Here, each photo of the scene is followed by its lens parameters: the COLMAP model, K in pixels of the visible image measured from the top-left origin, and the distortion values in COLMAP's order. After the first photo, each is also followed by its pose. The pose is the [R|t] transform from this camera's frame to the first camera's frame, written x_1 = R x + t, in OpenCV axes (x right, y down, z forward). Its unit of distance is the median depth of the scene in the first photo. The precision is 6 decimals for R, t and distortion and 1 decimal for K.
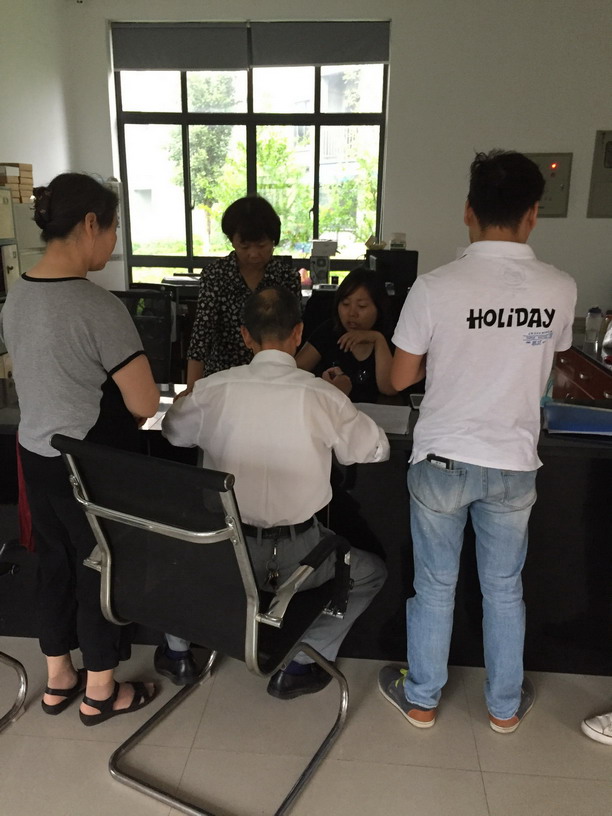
lens RADIAL K [[700.3, 0, 306.0], [0, 700.3, 408.0], [0, 0, 1]] dist [0.089326, -0.136946]
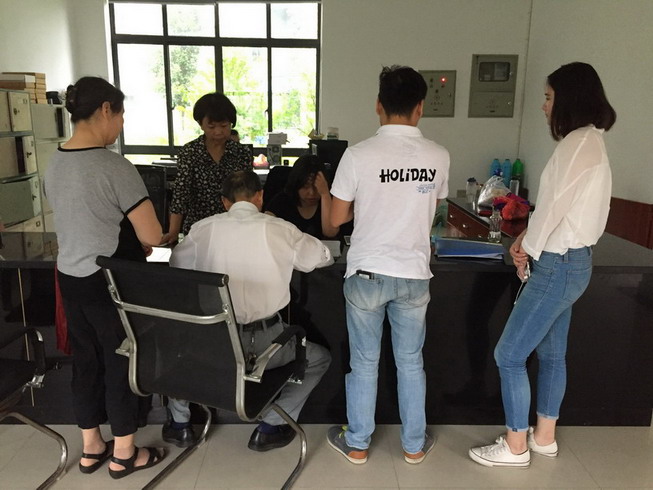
lens RADIAL K [[560.4, 0, 325.1], [0, 560.4, 247.5], [0, 0, 1]] dist [0.089326, -0.136946]
pose [[0.993601, -0.023156, 0.110551, -0.018836], [0.027653, 0.998844, -0.039318, 0.059065], [-0.109513, 0.042124, 0.993092, -0.142897]]
